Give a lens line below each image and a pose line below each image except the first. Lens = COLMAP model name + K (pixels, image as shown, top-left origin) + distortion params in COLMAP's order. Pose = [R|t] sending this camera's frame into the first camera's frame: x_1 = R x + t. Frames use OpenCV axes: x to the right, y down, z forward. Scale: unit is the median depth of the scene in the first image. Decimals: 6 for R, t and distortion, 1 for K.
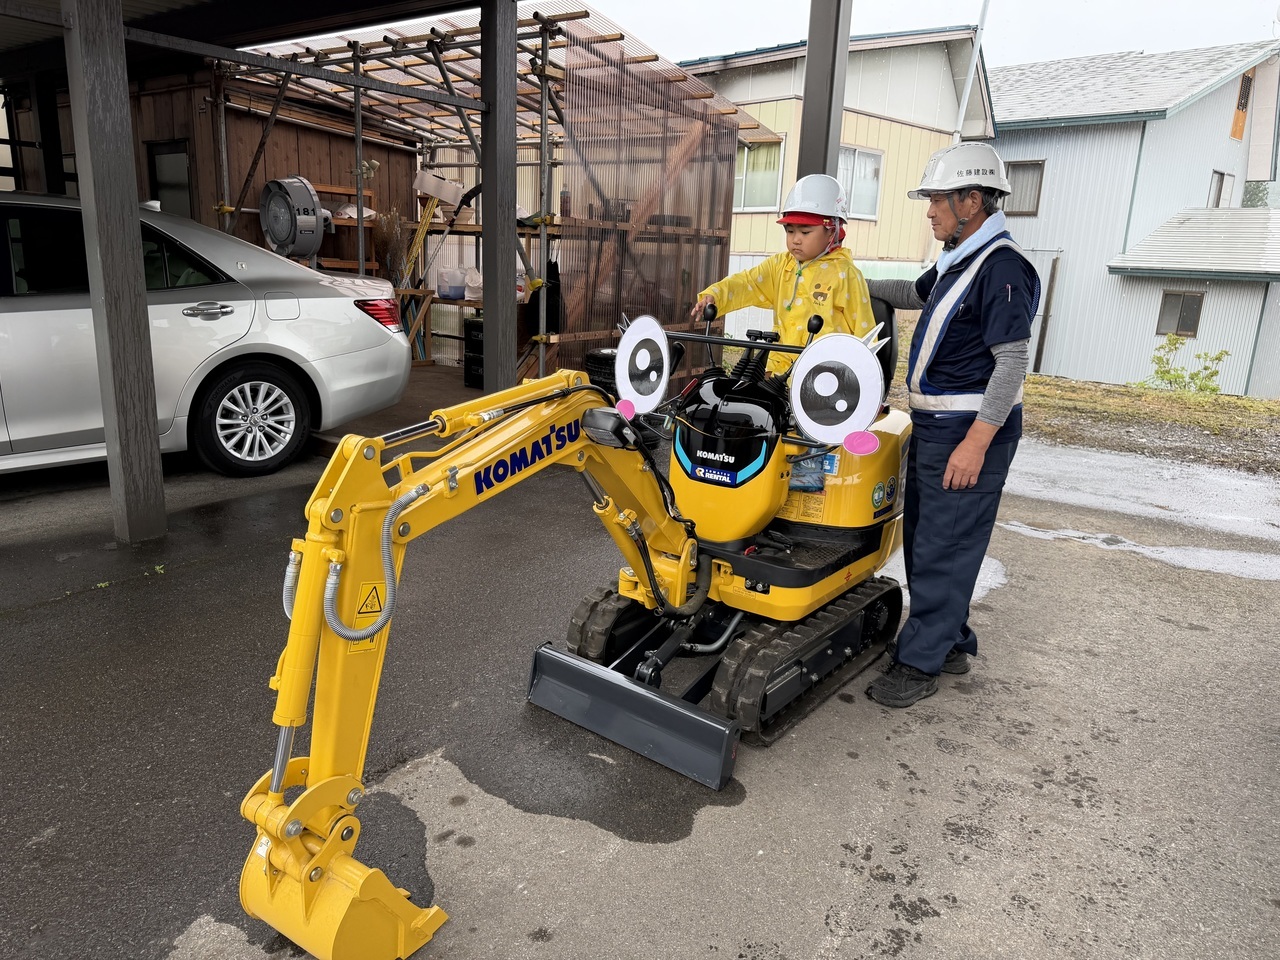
lens RADIAL K [[915.8, 0, 641.5], [0, 915.8, 454.2], [0, 0, 1]] dist [0.040619, -0.004961]
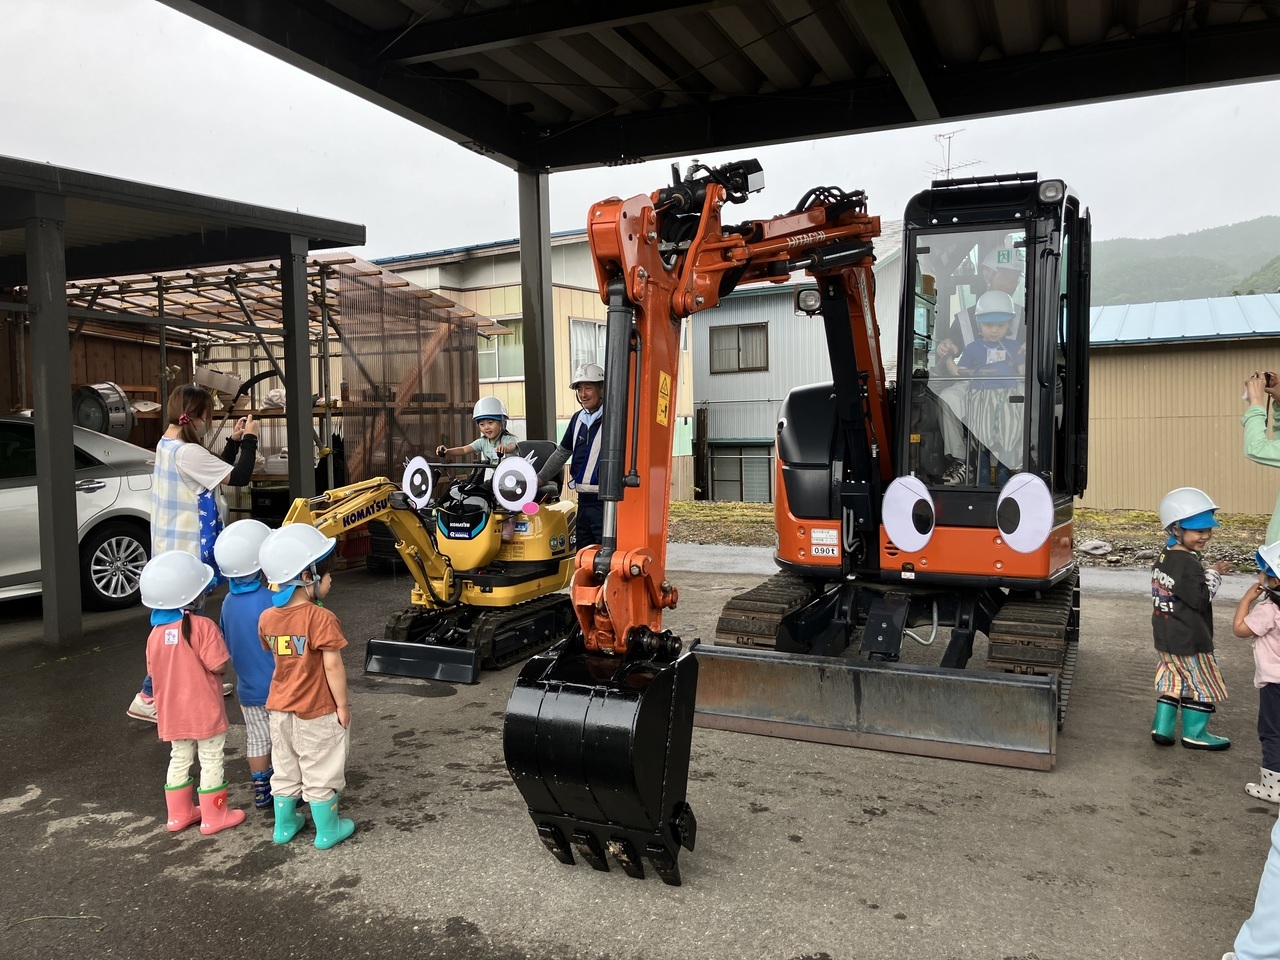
lens RADIAL K [[1038.2, 0, 640.0], [0, 1038.2, 480.0], [0, 0, 1]] dist [0.046739, -0.061482]
pose [[0.972855, -0.078209, 0.217798, -0.006308], [0.111399, 0.983209, -0.144534, 0.108784], [-0.202838, 0.164873, 0.965233, -0.476518]]
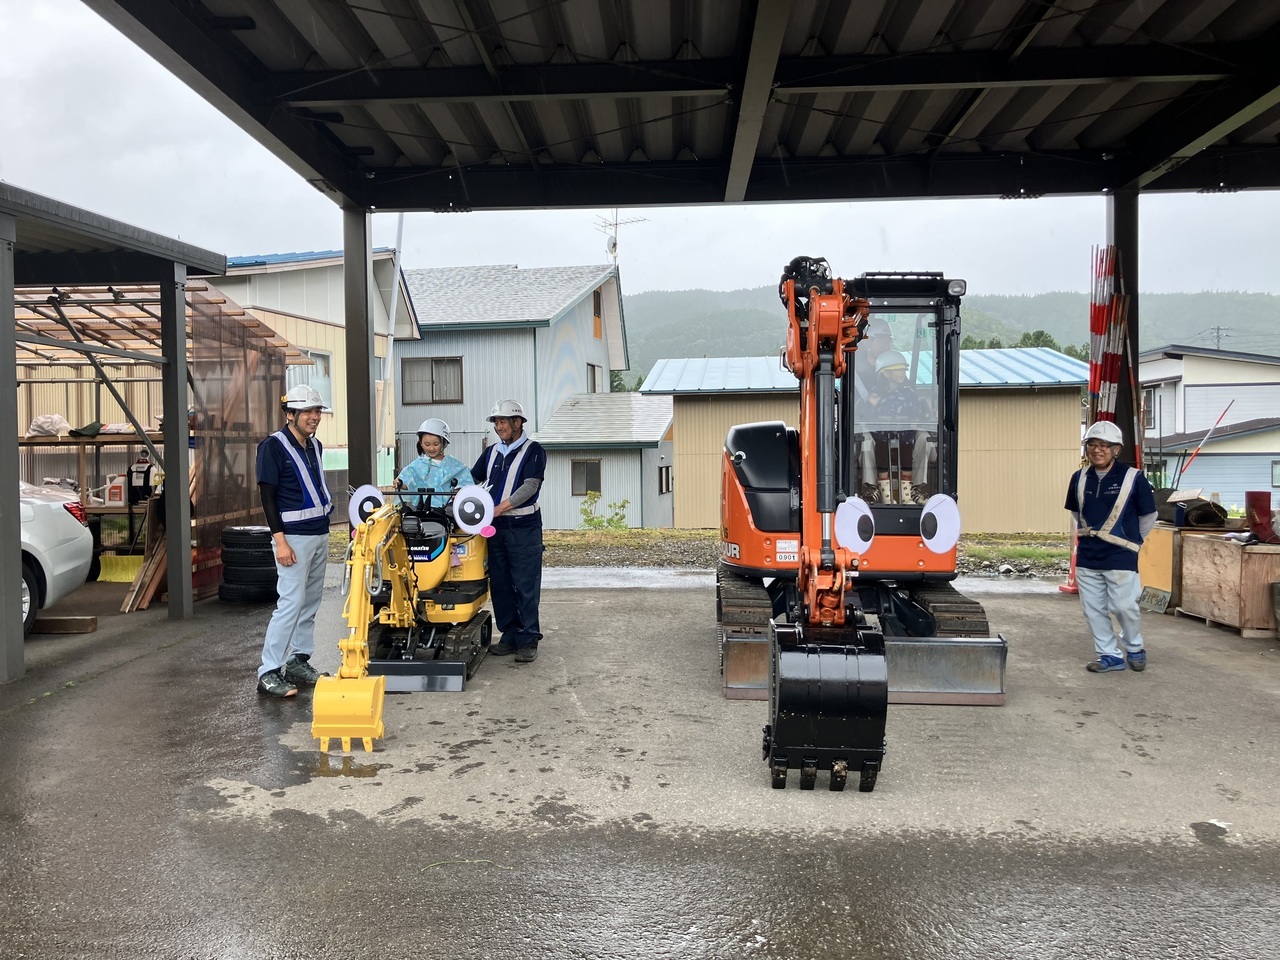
lens RADIAL K [[1038.2, 0, 640.0], [0, 1038.2, 480.0], [0, 0, 1]] dist [0.046739, -0.061482]
pose [[0.833430, -0.074892, 0.547526, -0.314497], [0.168803, 0.977922, -0.123184, 0.091579], [-0.526212, 0.195090, 0.827672, -0.492054]]
